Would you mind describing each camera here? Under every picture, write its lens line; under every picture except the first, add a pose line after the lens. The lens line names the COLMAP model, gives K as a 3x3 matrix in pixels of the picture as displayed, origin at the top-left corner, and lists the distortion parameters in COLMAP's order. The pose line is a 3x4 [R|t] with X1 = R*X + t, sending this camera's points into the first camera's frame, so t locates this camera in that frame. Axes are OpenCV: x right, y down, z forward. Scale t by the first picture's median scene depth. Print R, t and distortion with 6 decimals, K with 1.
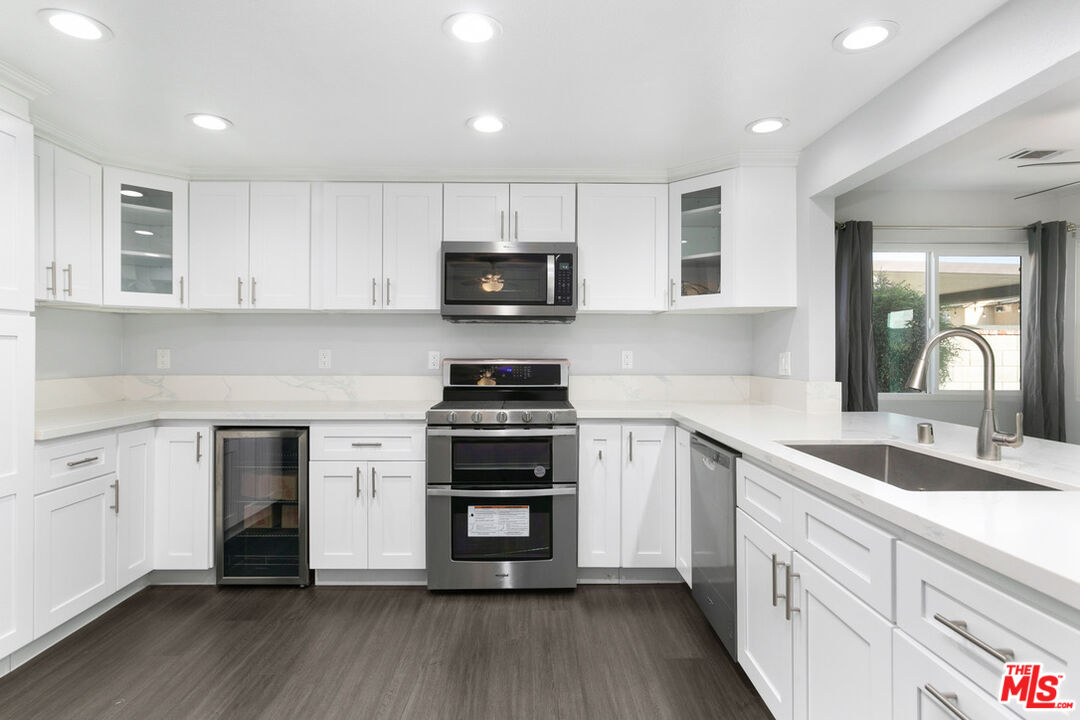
lens RADIAL K [[580.1, 0, 534.1], [0, 580.1, 349.2], [0, 0, 1]] dist [0.001087, -0.000242]
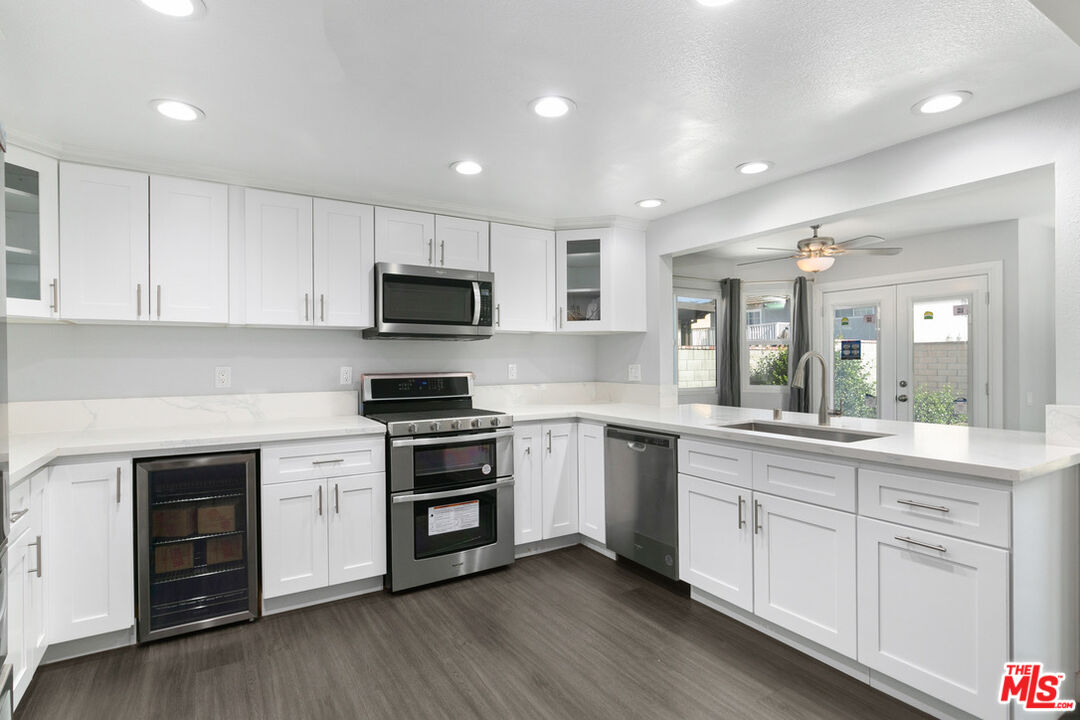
lens RADIAL K [[540.7, 0, 530.1], [0, 540.7, 362.0], [0, 0, 1]] dist [0.000505, -0.000174]
pose [[0.862121, -0.009604, 0.506611, -0.441774], [0.007320, 0.999952, 0.006500, -0.010465], [-0.506649, -0.001895, 0.862150, 0.019985]]
